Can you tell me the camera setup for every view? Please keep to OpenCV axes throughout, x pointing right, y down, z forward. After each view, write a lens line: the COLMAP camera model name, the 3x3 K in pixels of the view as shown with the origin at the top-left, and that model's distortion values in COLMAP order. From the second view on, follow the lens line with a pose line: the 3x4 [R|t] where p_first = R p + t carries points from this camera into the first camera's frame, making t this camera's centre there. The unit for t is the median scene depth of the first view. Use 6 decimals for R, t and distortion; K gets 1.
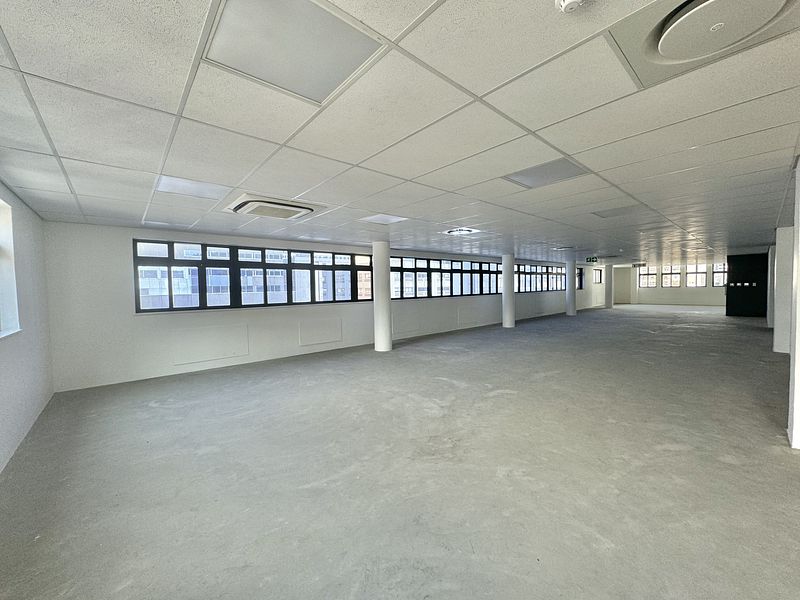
lens RADIAL K [[319.7, 0, 397.5], [0, 319.7, 297.8], [0, 0, 1]] dist [-0.005678, 0.000940]
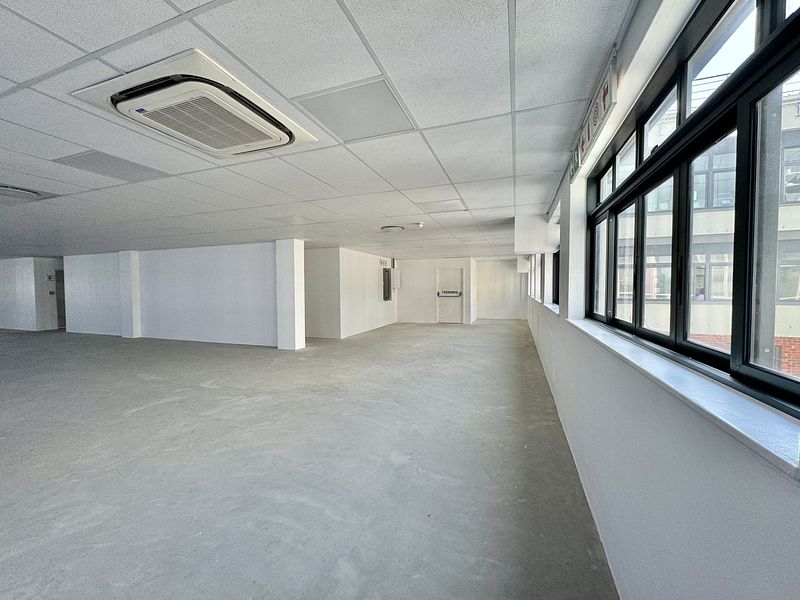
lens RADIAL K [[319.7, 0, 401.1], [0, 319.7, 299.1], [0, 0, 1]] dist [-0.005678, 0.000940]
pose [[-0.486320, -0.008700, 0.873738, -0.948740], [0.044935, 0.998378, 0.034952, 0.000783], [-0.872625, 0.056259, -0.485140, 0.966888]]
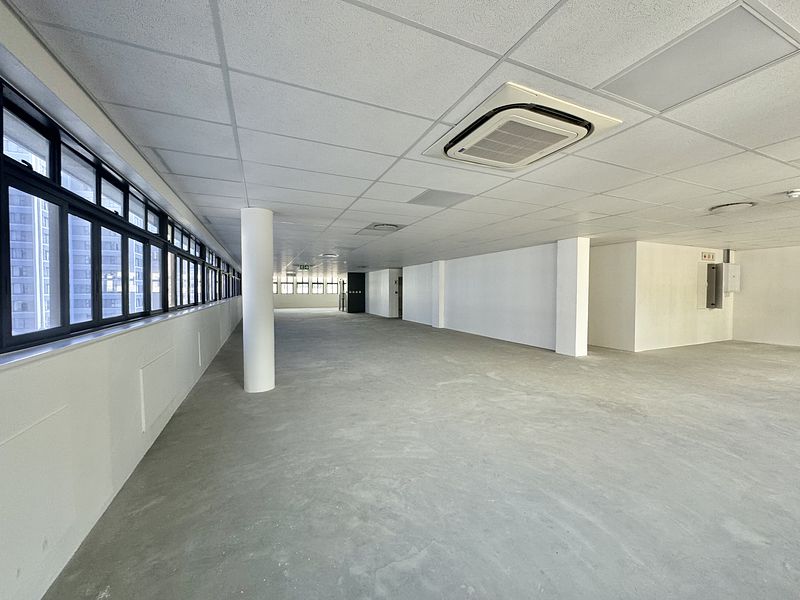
lens RADIAL K [[319.7, 0, 398.2], [0, 319.7, 299.3], [0, 0, 1]] dist [-0.005678, 0.000940]
pose [[0.305320, -0.006259, 0.952229, -0.961888], [0.024783, 0.999692, -0.001376, 0.001651], [-0.951927, 0.024019, 0.305381, 0.994159]]
